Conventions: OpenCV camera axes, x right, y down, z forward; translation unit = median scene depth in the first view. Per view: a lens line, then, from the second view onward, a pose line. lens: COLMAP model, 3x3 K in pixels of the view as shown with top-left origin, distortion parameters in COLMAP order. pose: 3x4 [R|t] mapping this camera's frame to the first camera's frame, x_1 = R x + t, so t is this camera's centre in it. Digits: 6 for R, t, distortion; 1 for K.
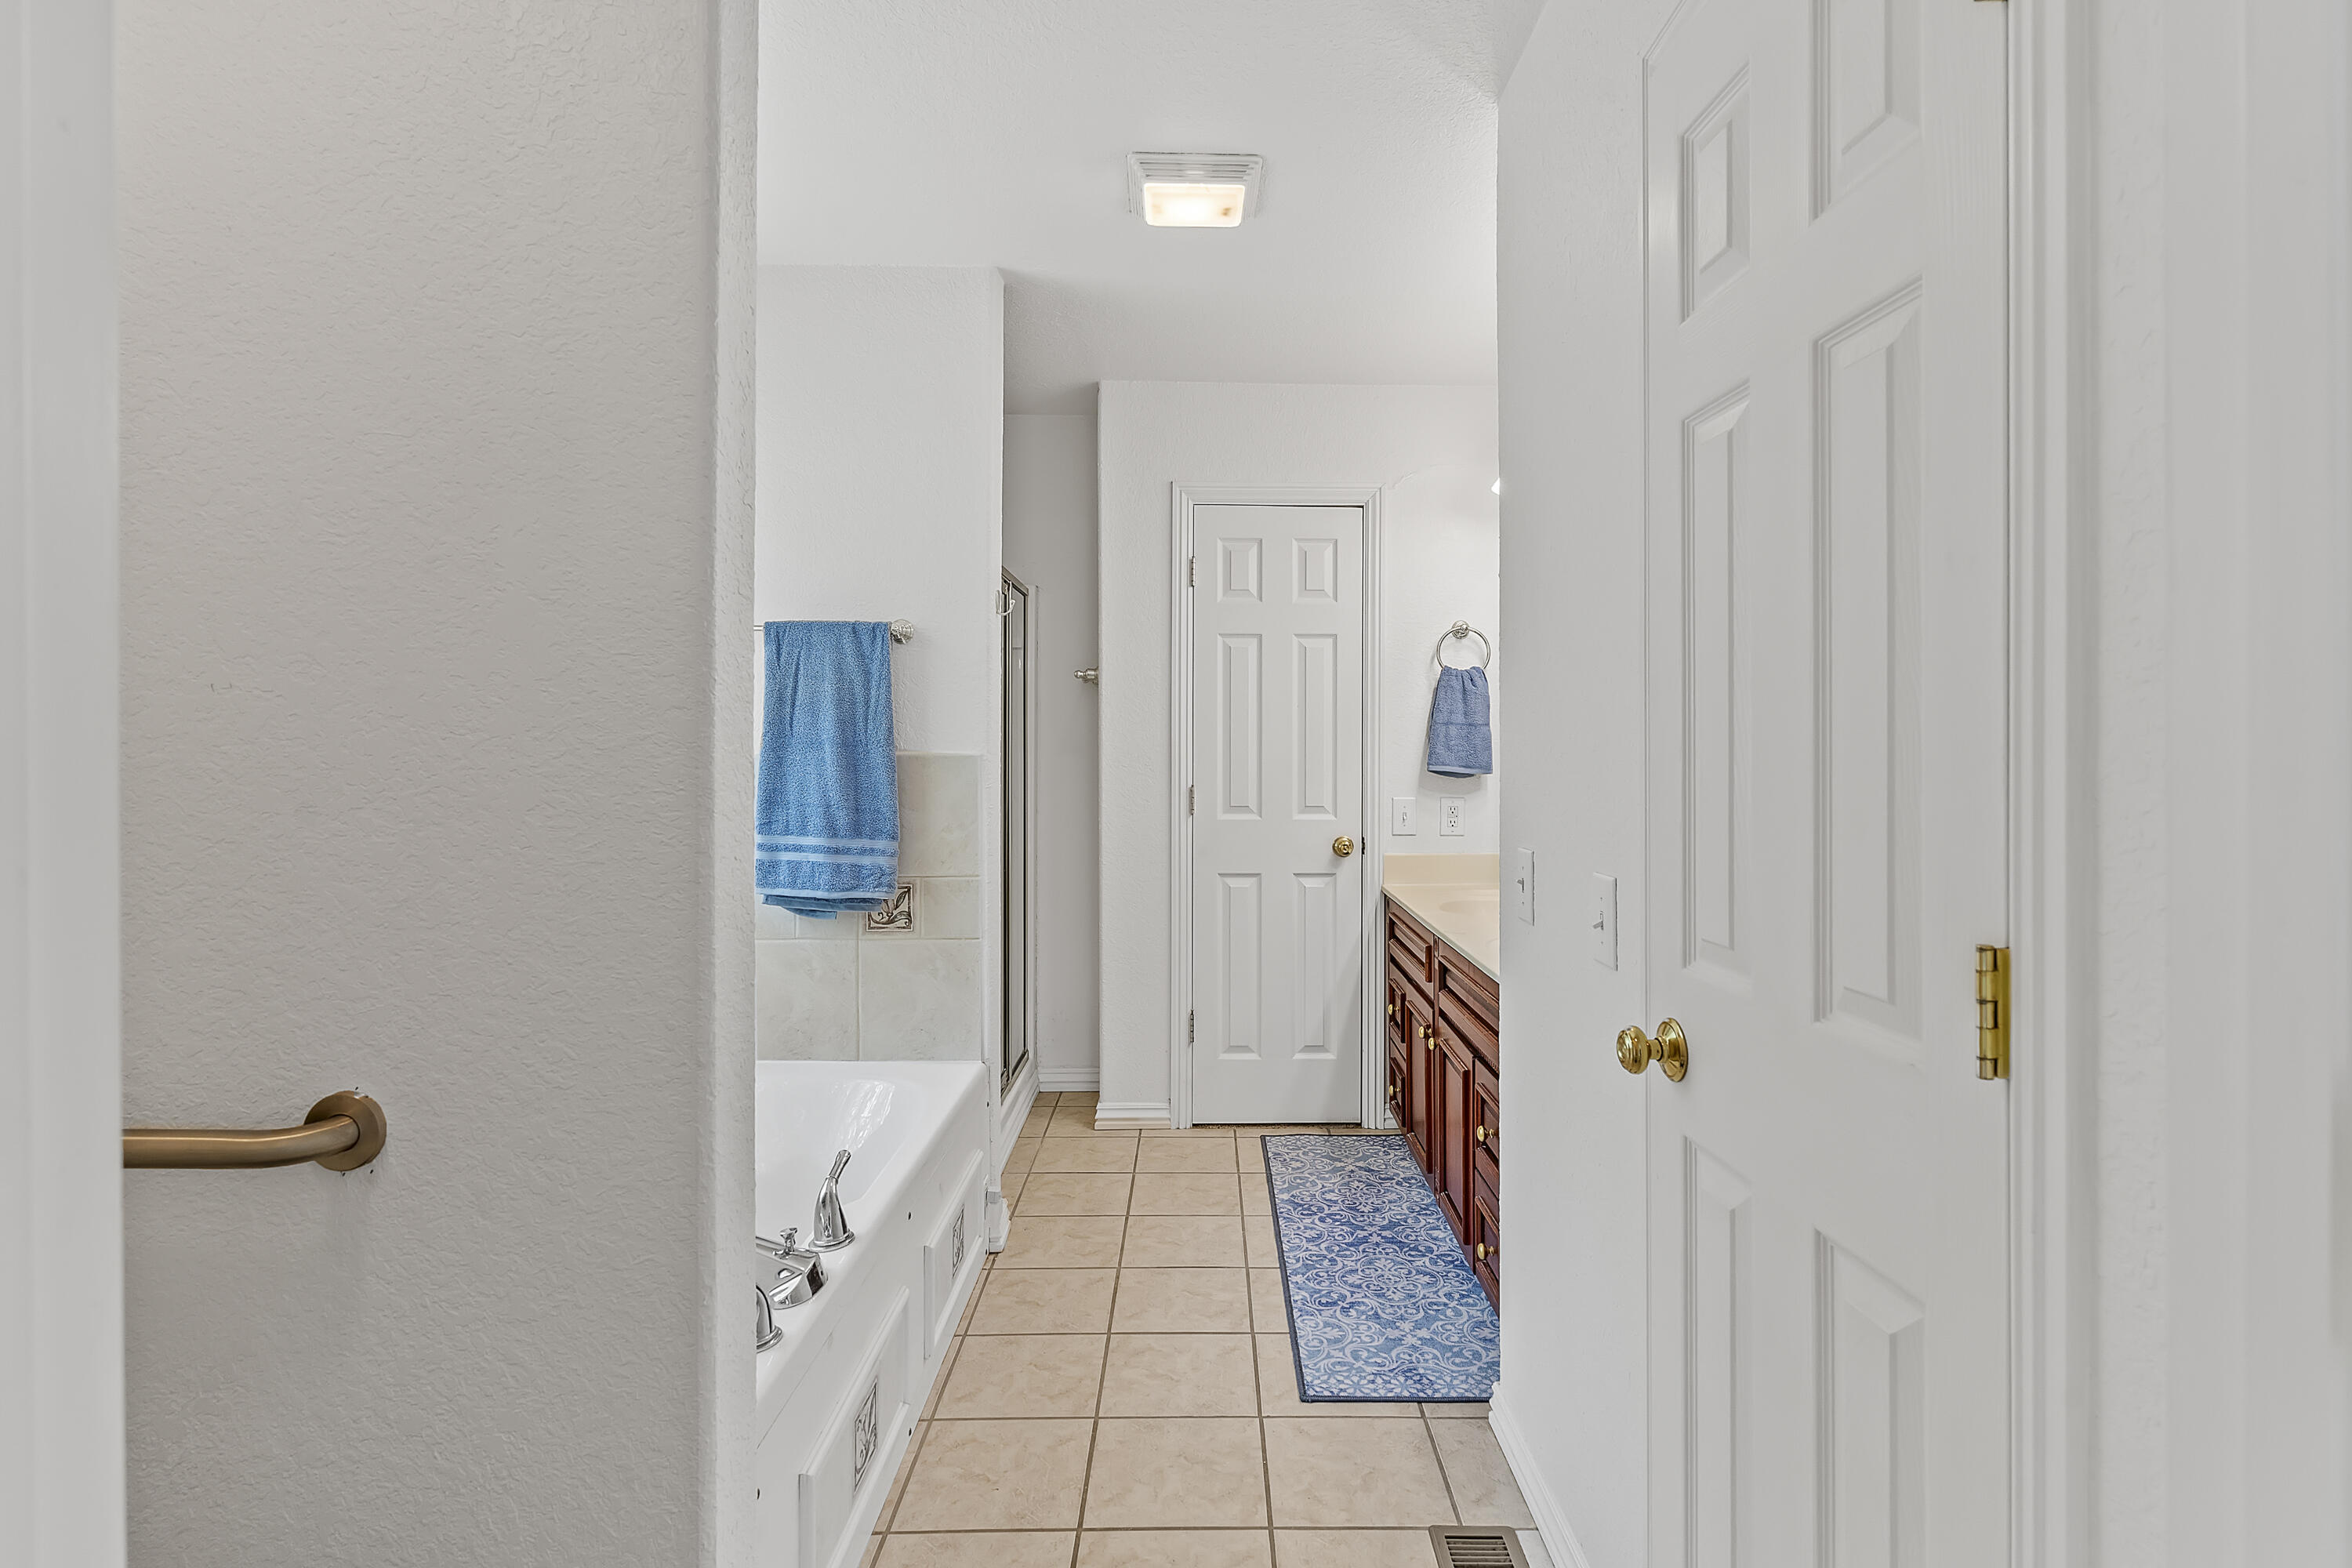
lens RADIAL K [[1146.3, 0, 1189.0], [0, 1146.3, 734.1], [0, 0, 1]] dist [-0.002745, -0.001618]
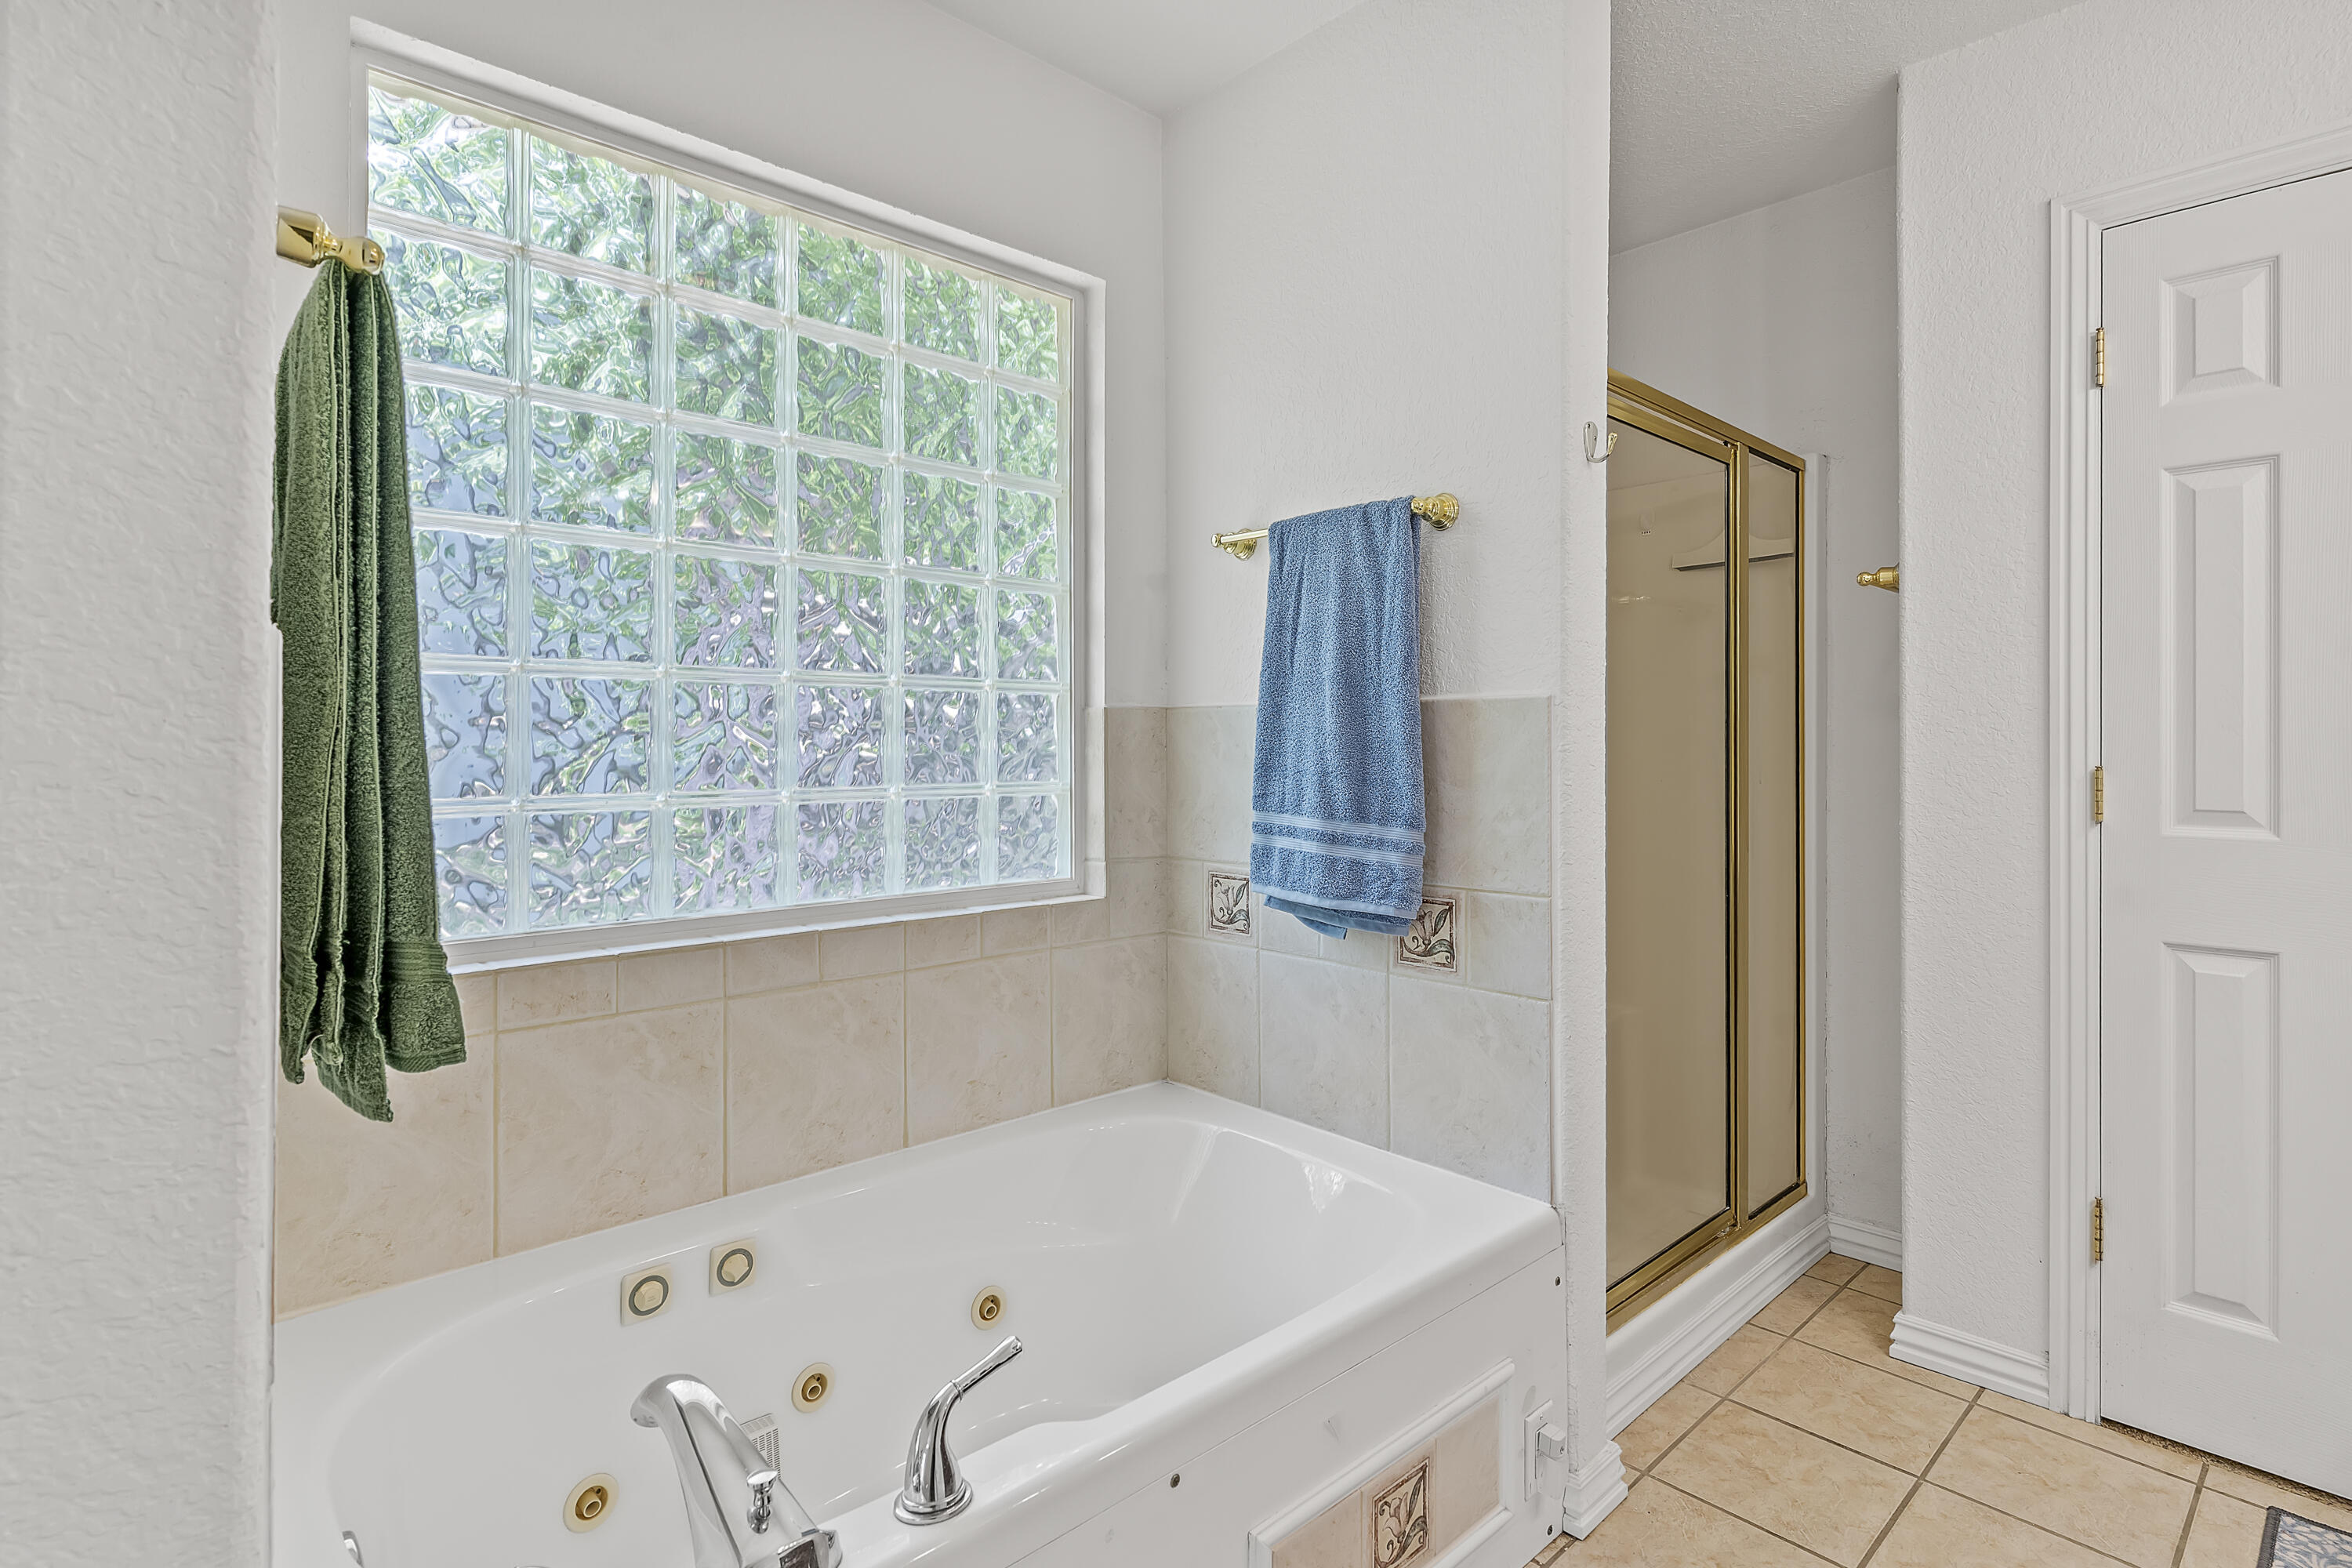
lens RADIAL K [[1146.3, 0, 1189.0], [0, 1146.3, 734.1], [0, 0, 1]] dist [-0.002745, -0.001618]
pose [[0.688512, -0.003931, -0.725214, 0.126962], [0.002694, 0.999992, -0.002862, 0.040095], [0.725219, 0.000016, 0.688518, 0.456411]]
